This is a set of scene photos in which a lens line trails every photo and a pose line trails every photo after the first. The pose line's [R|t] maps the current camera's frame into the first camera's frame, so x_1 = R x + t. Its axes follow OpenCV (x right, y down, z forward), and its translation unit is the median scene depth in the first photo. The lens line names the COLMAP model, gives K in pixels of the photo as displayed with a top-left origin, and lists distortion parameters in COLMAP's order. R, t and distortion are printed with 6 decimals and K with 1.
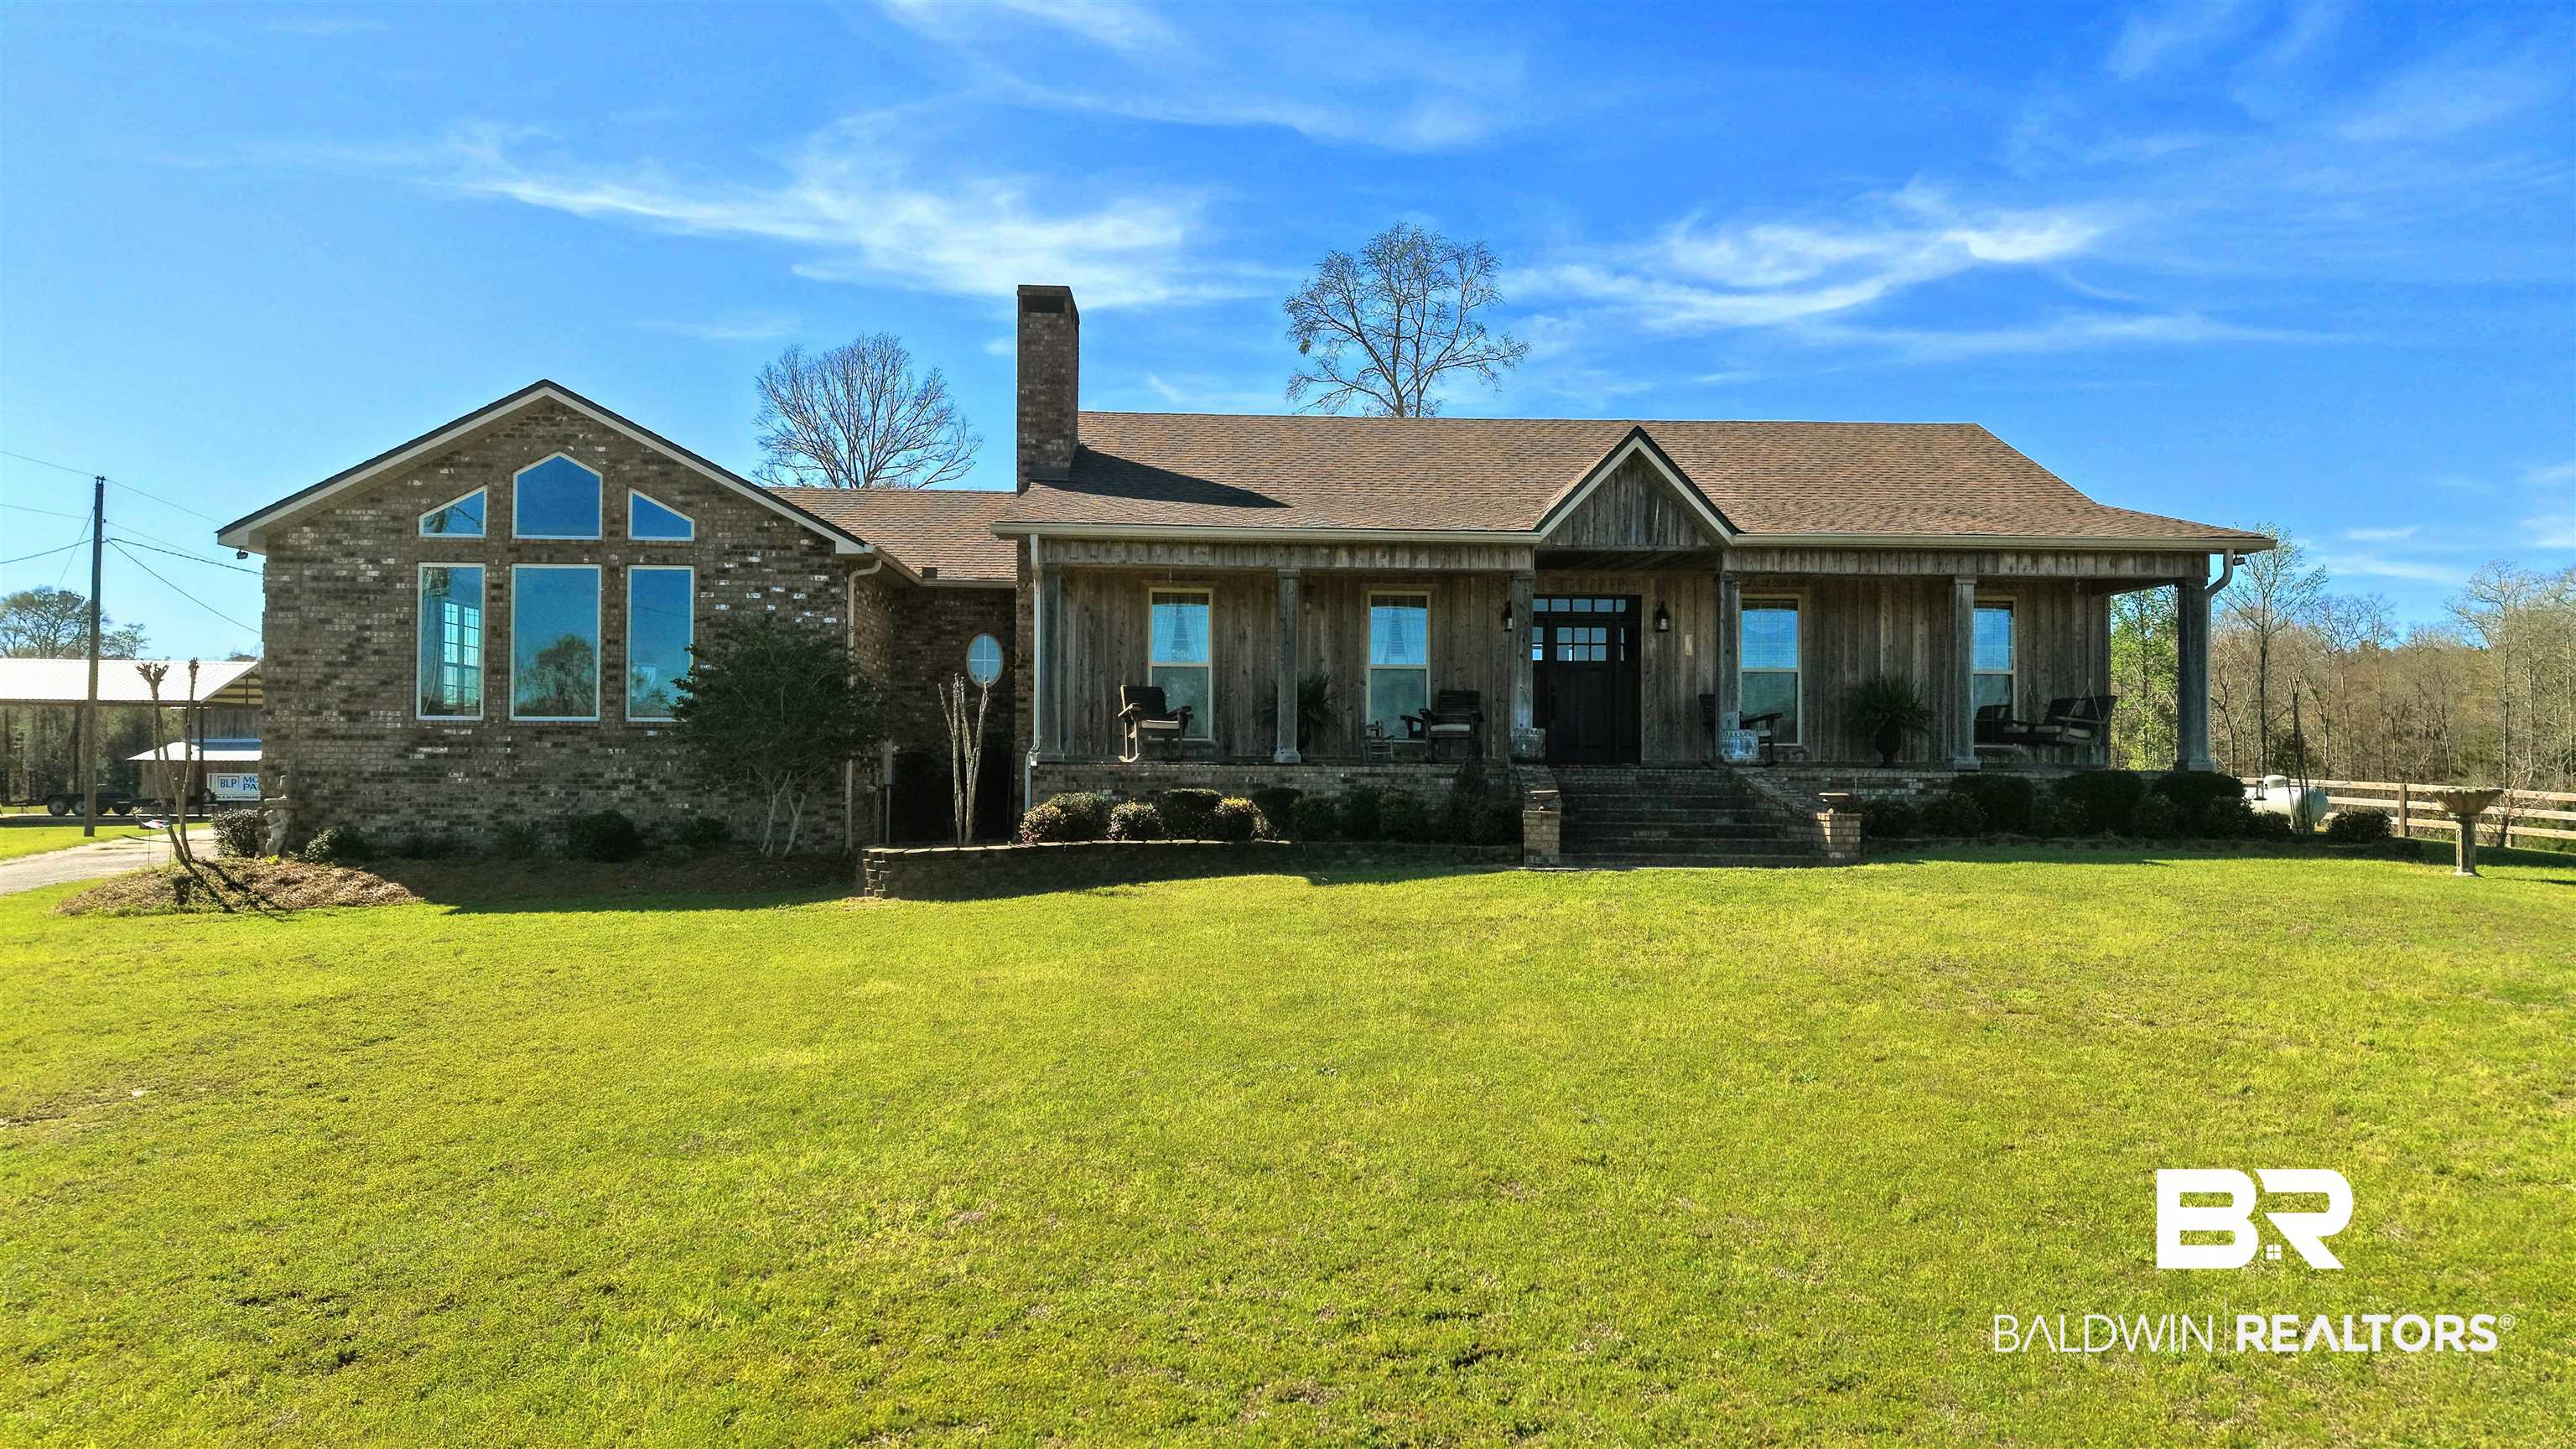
lens RADIAL K [[1701.4, 0, 1304.5], [0, 1701.4, 712.7], [0, 0, 1]] dist [-0.020954, -0.002124]
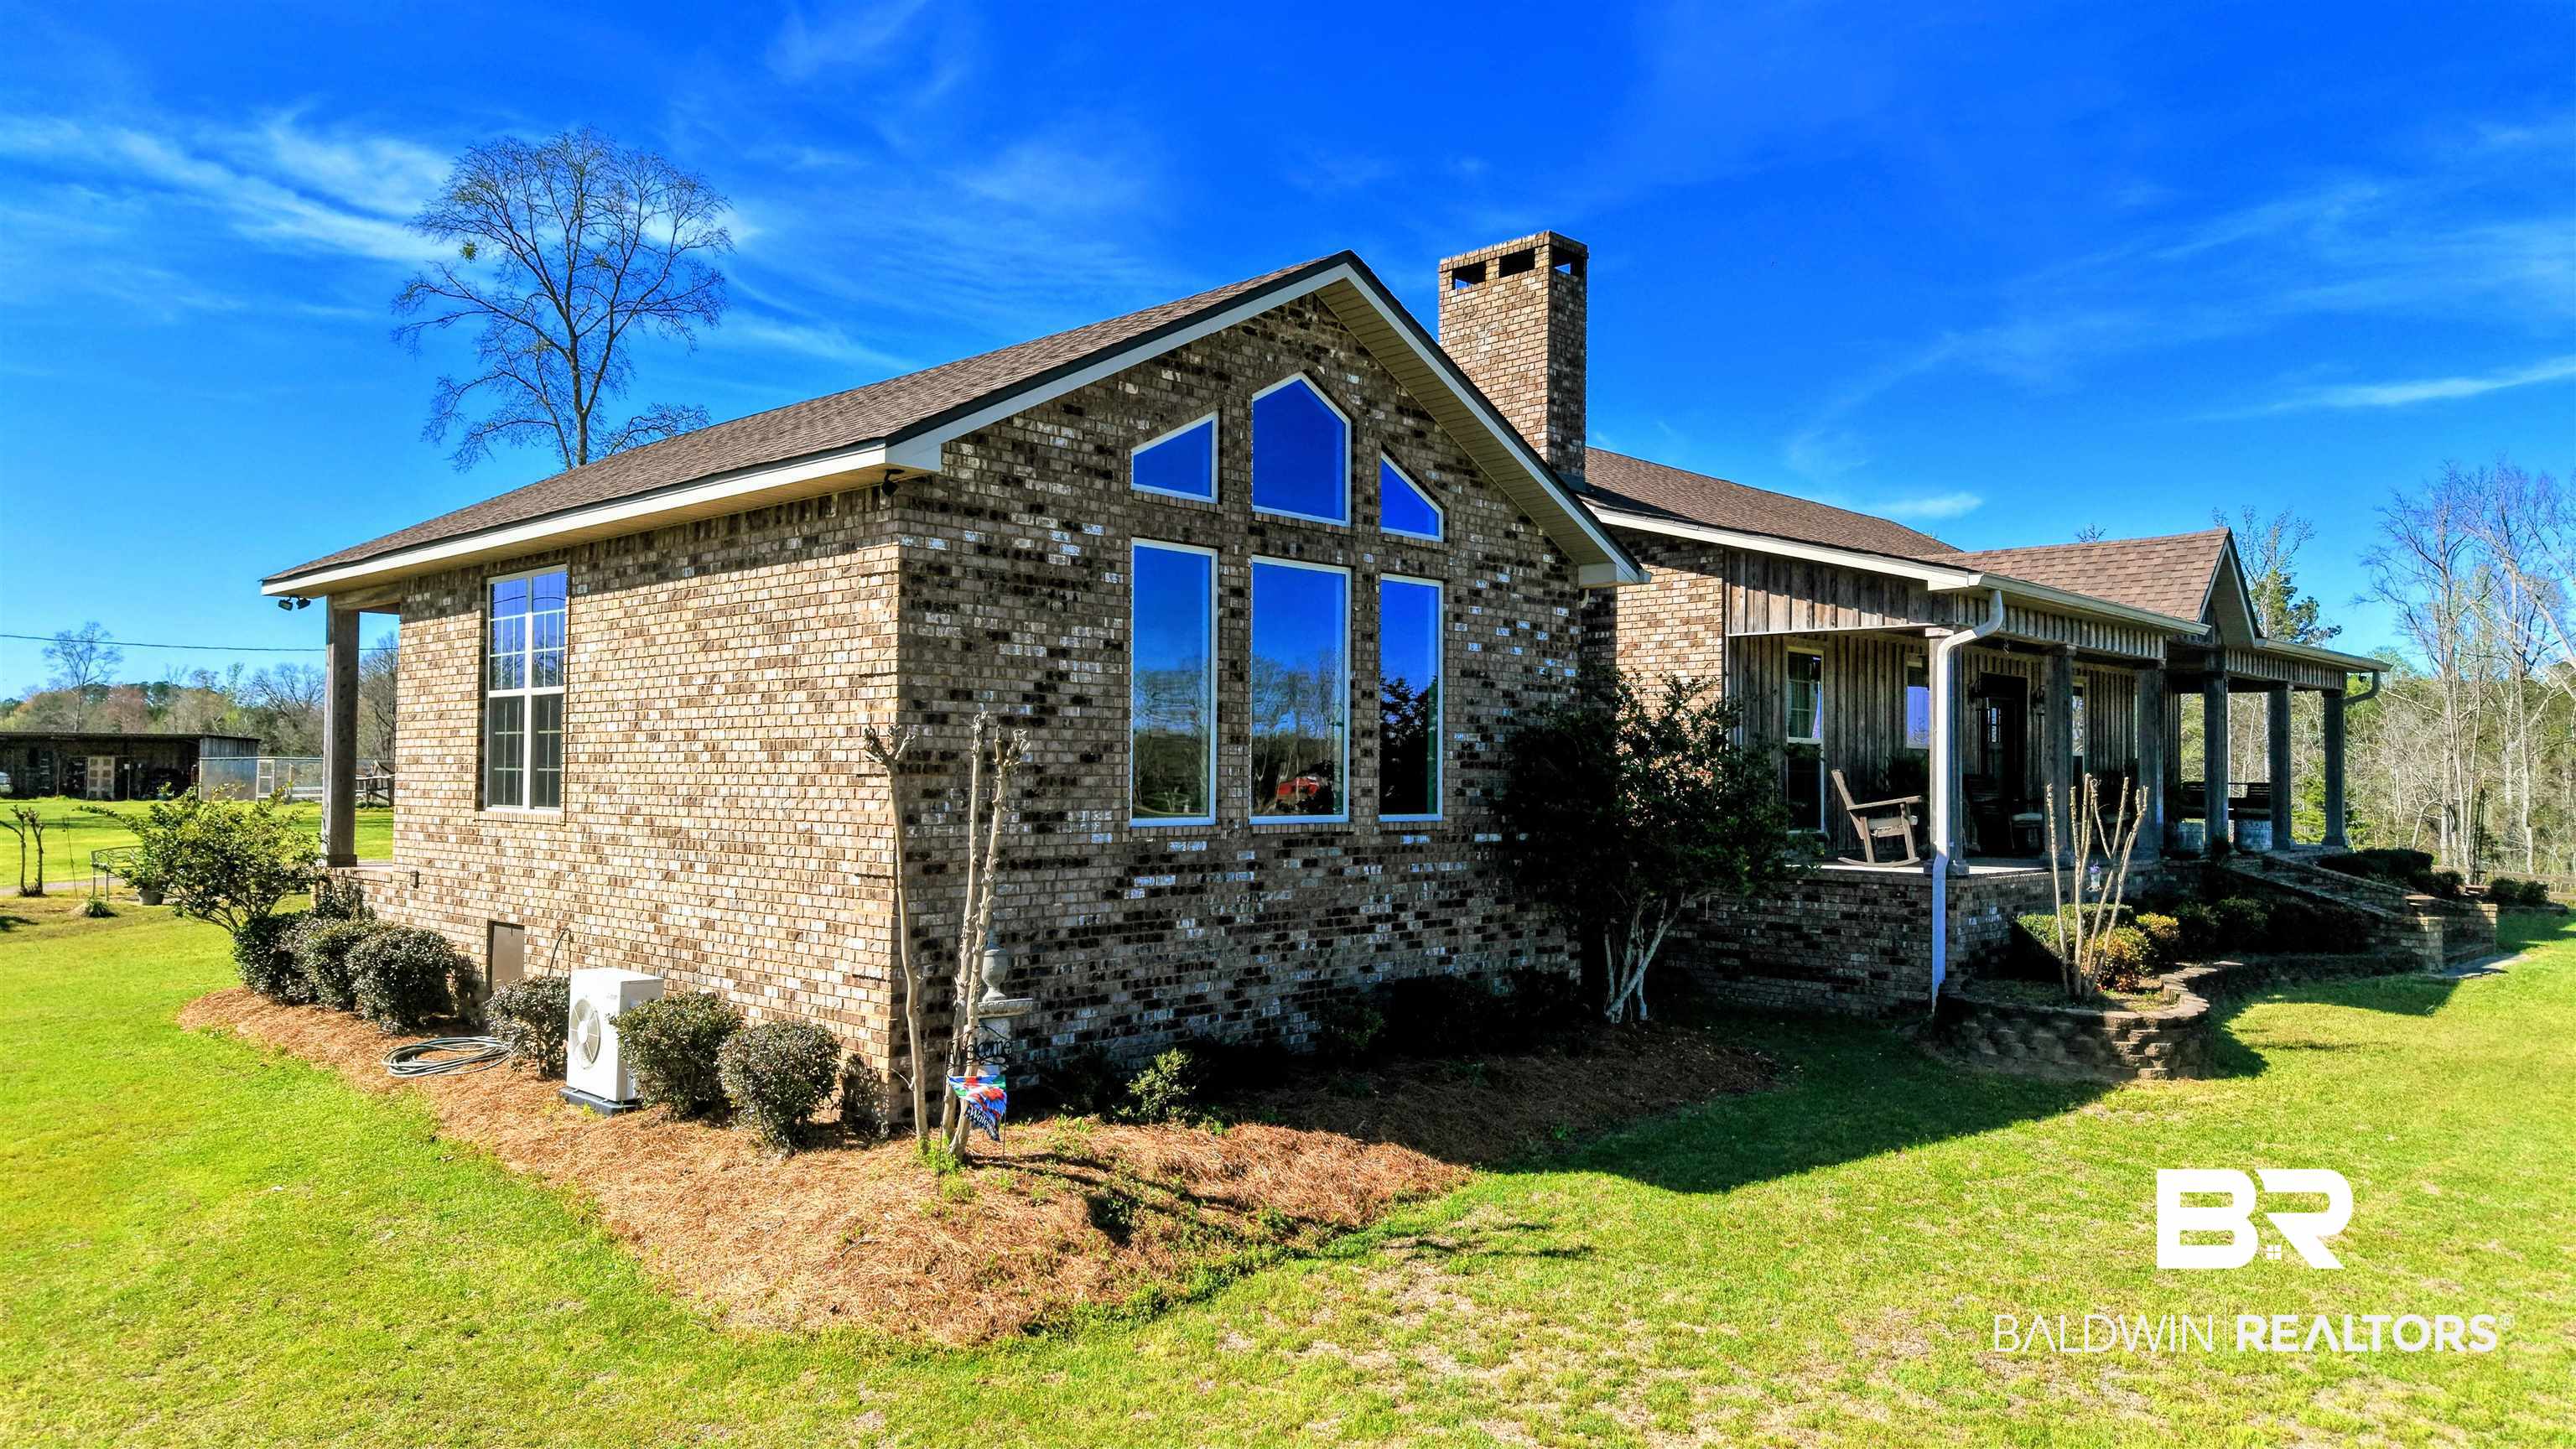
lens RADIAL K [[1787.0, 0, 1288.0], [0, 1787.0, 724.5], [0, 0, 1]] dist [0.099421, -0.122340]
pose [[0.716596, 0.020426, 0.697189, -0.886966], [-0.024842, 0.999684, -0.003754, -0.027646], [-0.697046, -0.014629, 0.716877, 0.551464]]
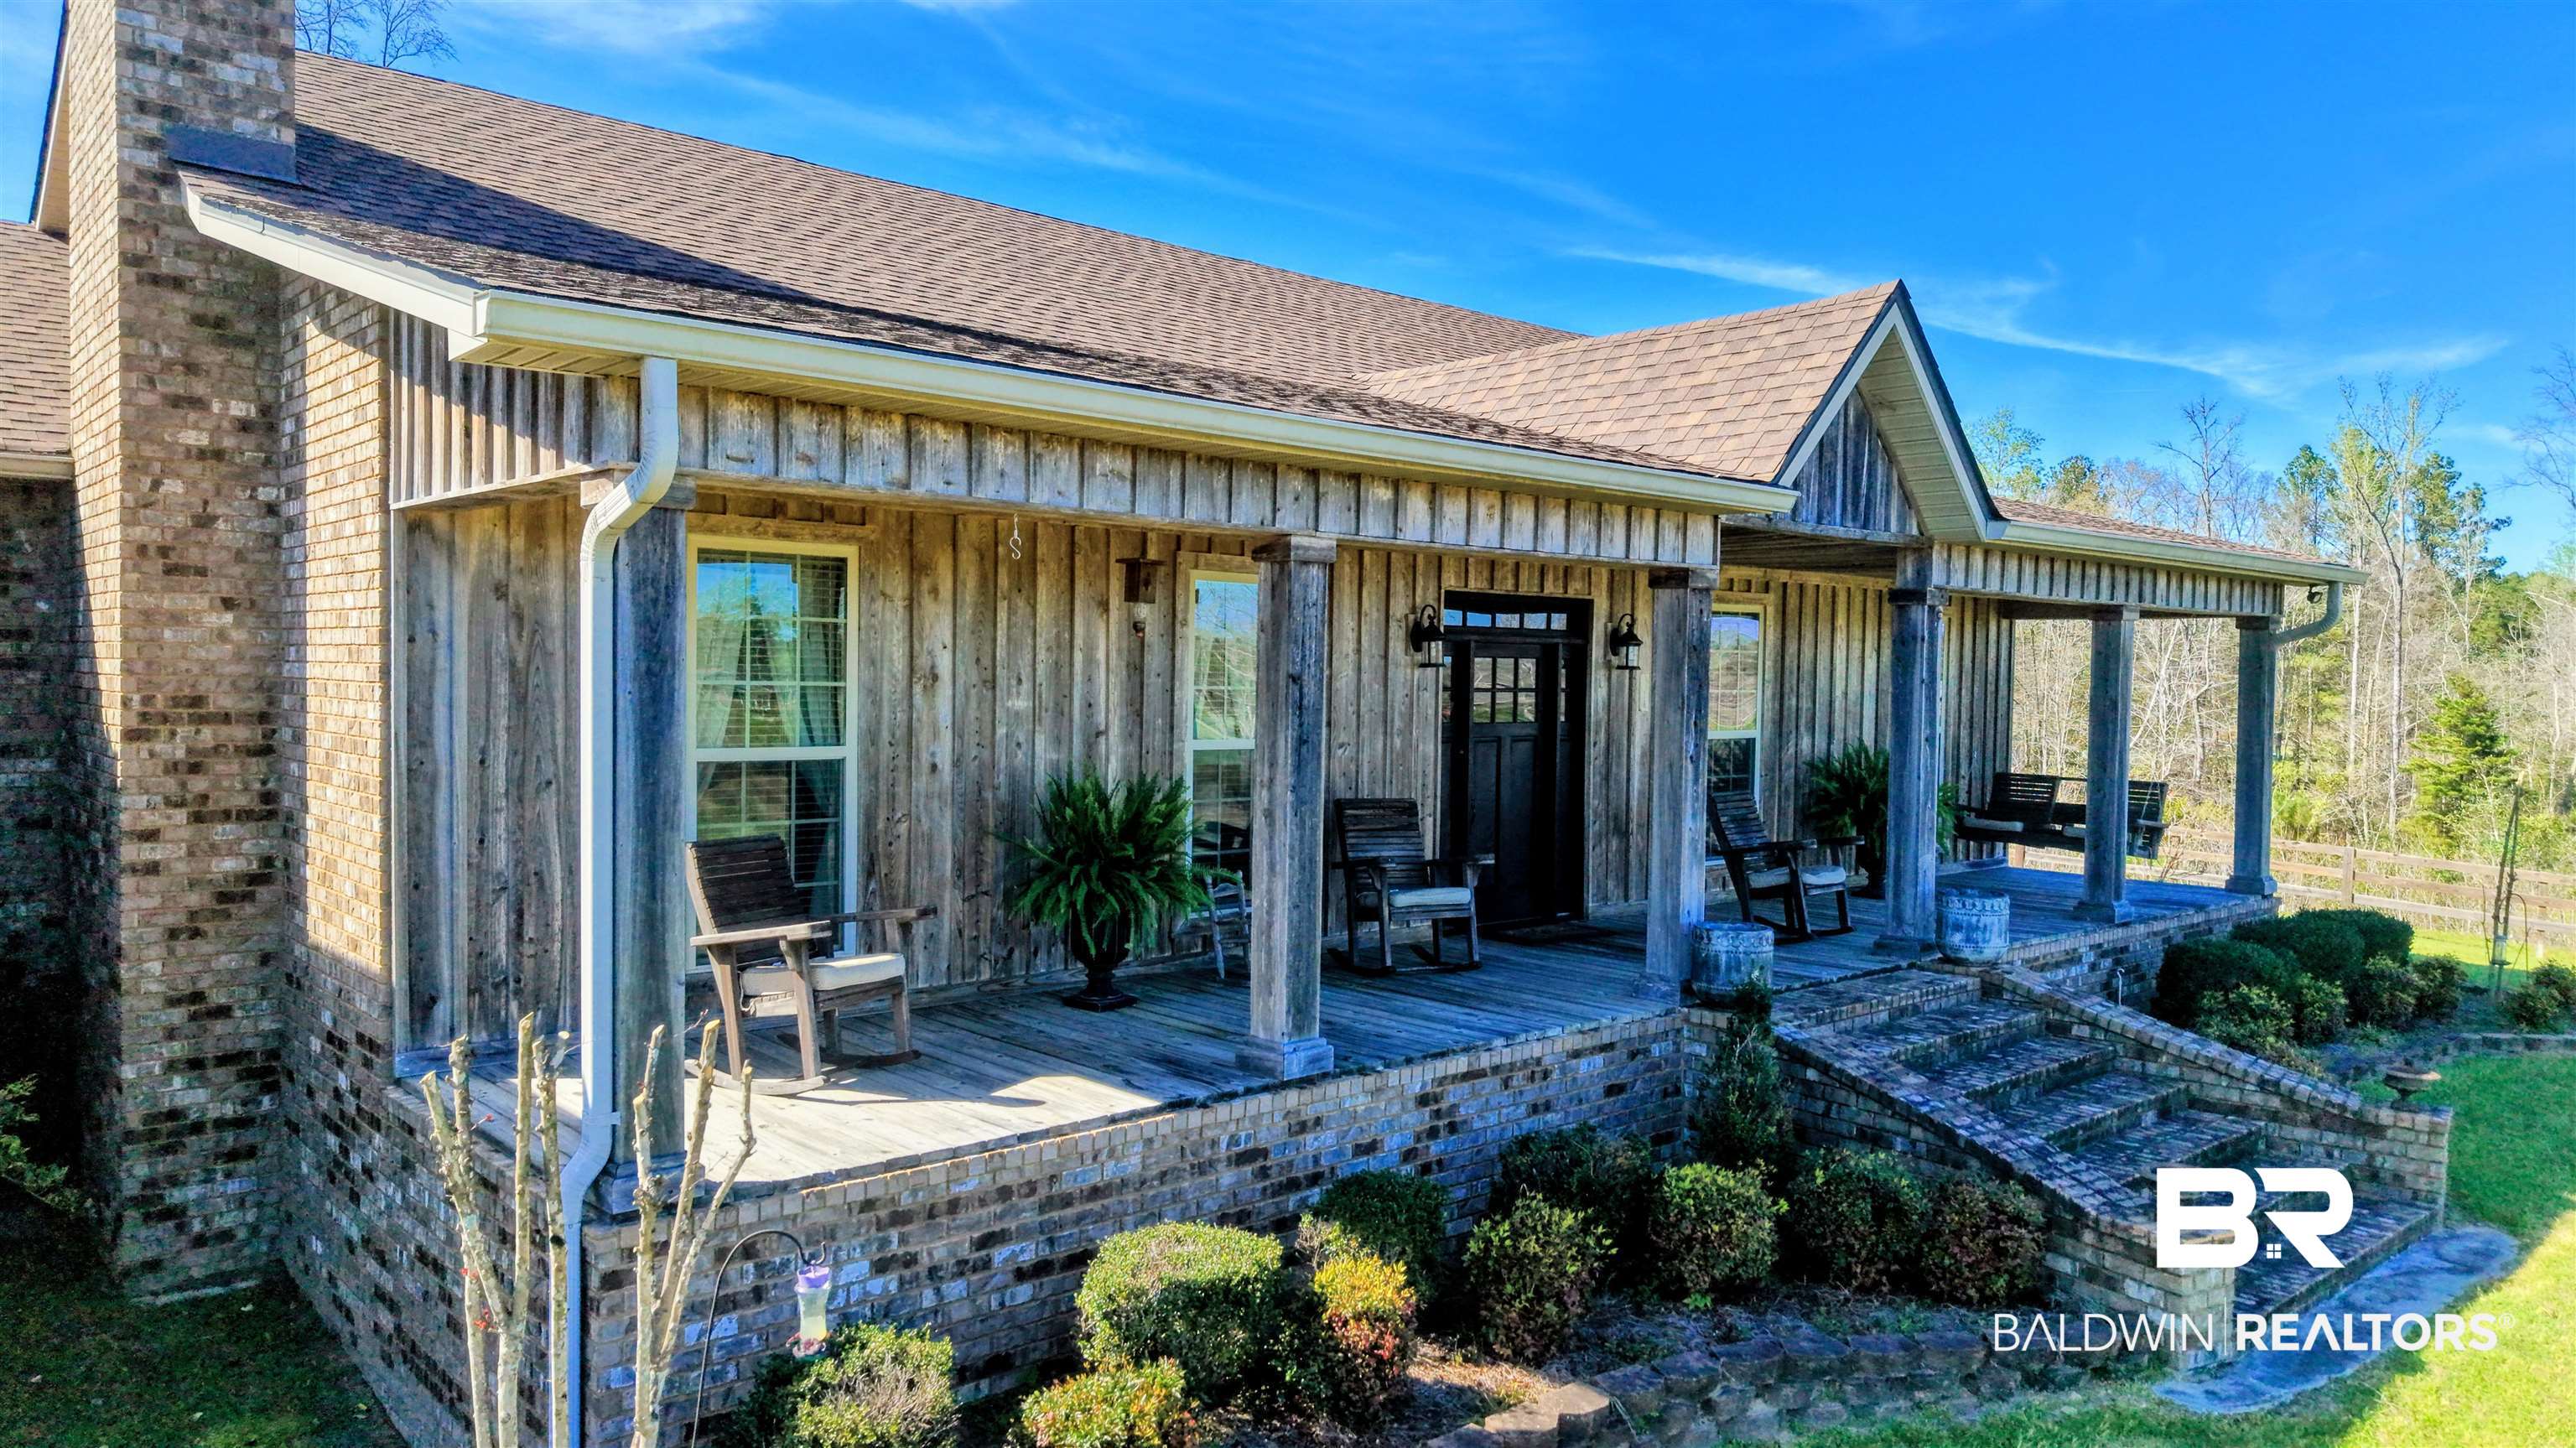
lens RADIAL K [[1786.9, 0, 1288.0], [0, 1786.9, 724.0], [0, 0, 1]] dist [0.099421, -0.122340]
pose [[0.770415, -0.009849, 0.637467, -0.231986], [-0.037757, 0.997421, 0.061041, -0.061833], [-0.636424, -0.071096, 0.768056, 0.644531]]
